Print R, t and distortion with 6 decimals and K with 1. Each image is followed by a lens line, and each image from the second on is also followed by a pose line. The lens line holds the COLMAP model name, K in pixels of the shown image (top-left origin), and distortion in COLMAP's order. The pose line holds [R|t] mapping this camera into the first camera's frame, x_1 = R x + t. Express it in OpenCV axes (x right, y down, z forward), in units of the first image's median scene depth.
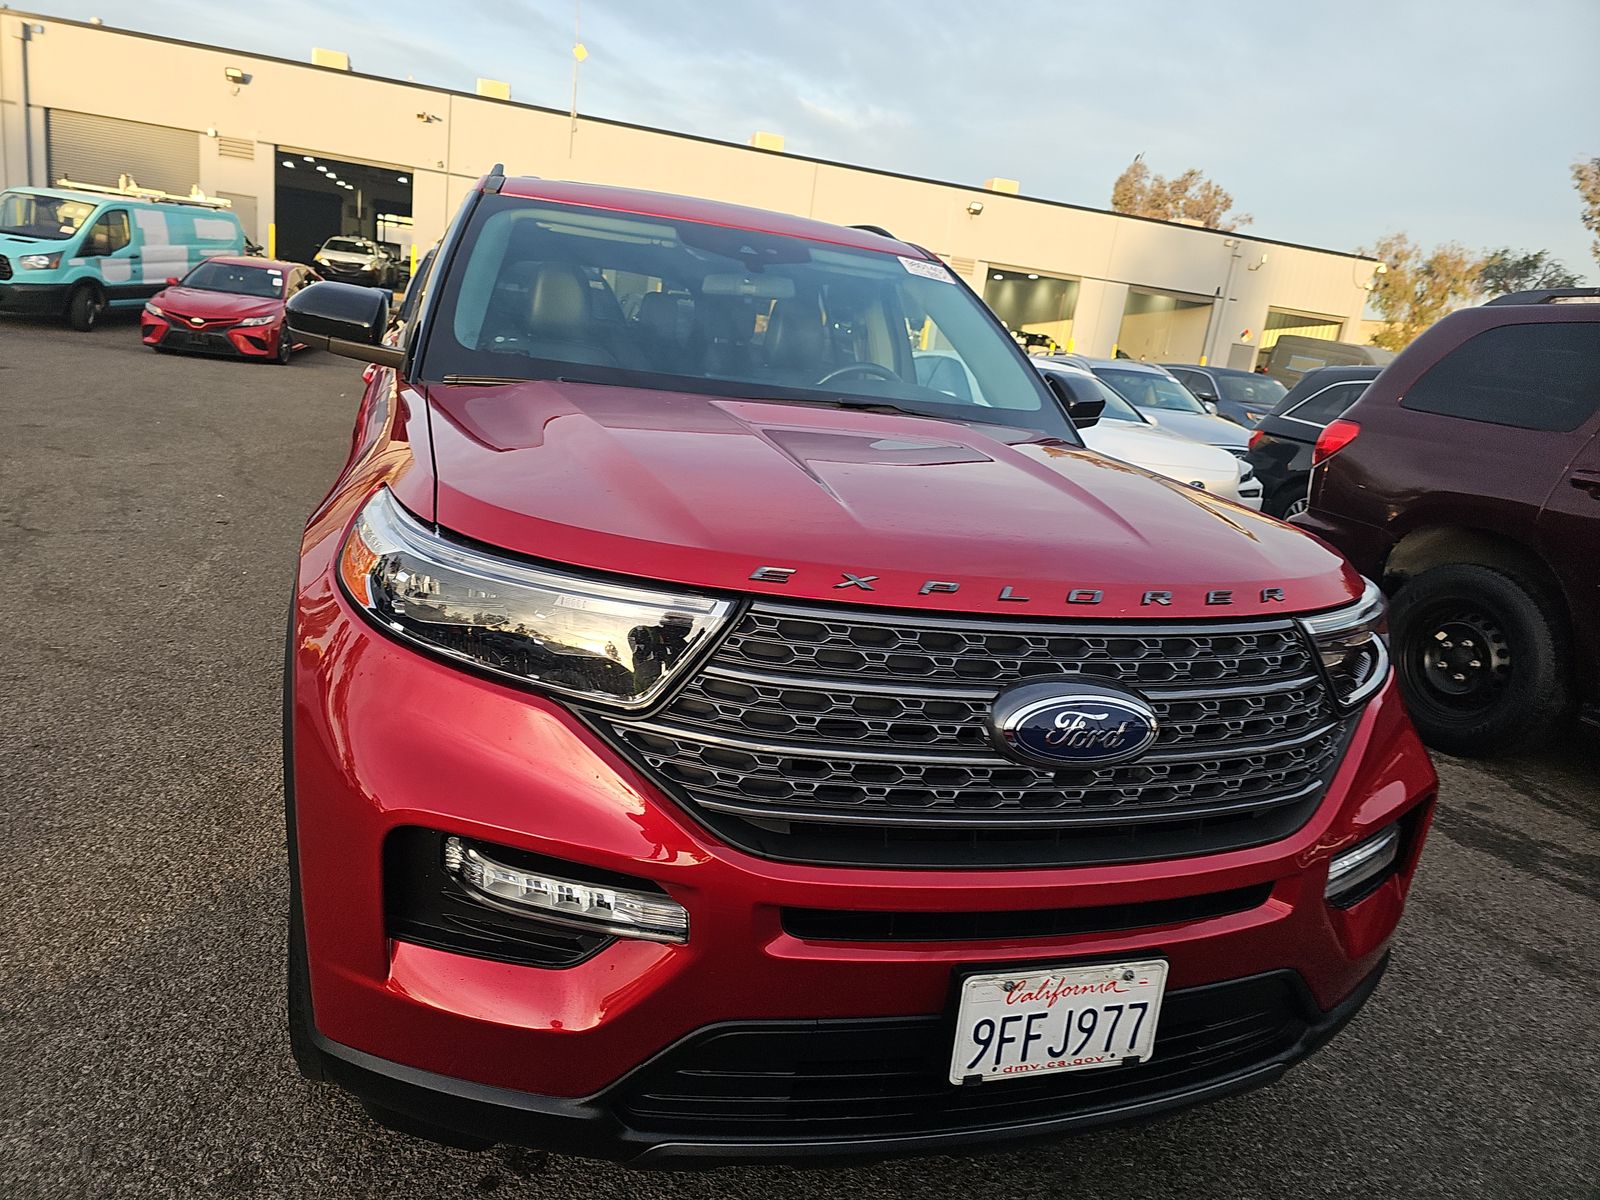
lens RADIAL K [[1081.4, 0, 795.2], [0, 1081.4, 587.5], [0, 0, 1]] dist [0.052751, -0.057040]
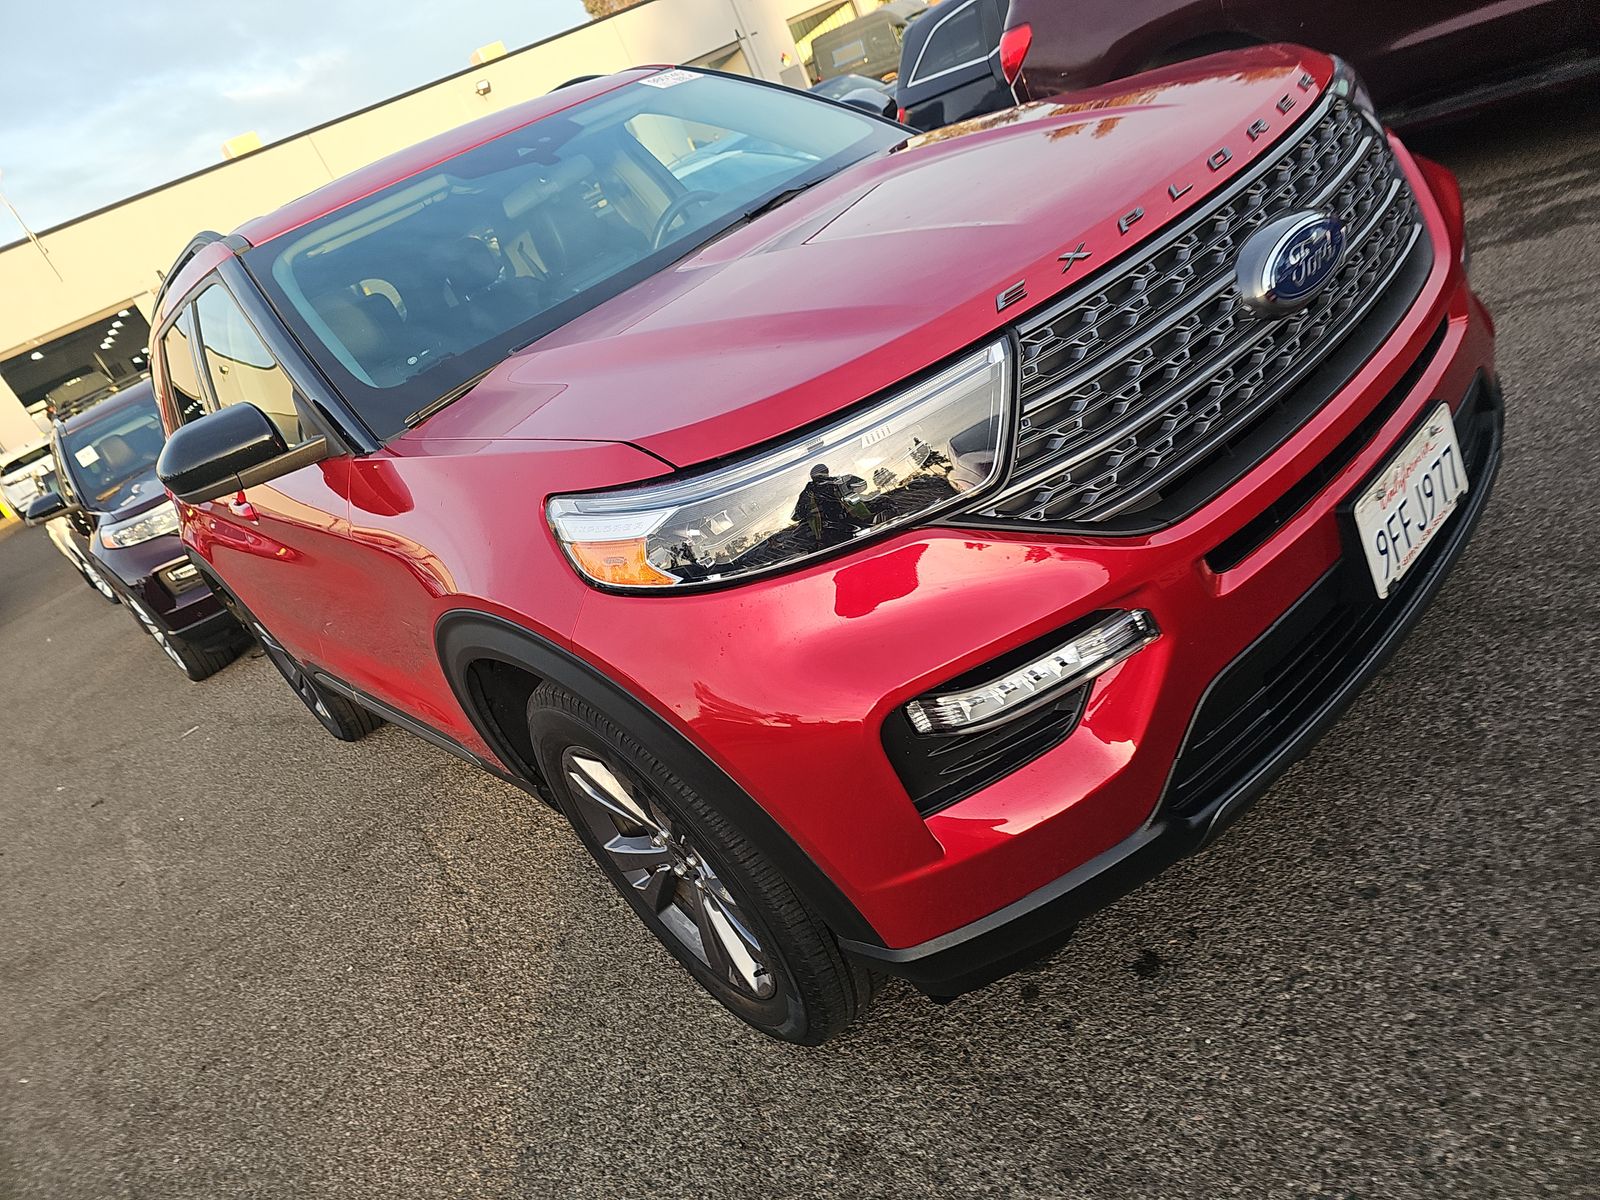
lens RADIAL K [[1081.4, 0, 795.2], [0, 1081.4, 587.5], [0, 0, 1]] dist [0.052751, -0.057040]
pose [[0.779948, -0.603031, 0.167436, -0.471553], [0.580184, 0.797003, 0.167848, -0.075837], [-0.234665, -0.033769, 0.971490, 0.074301]]
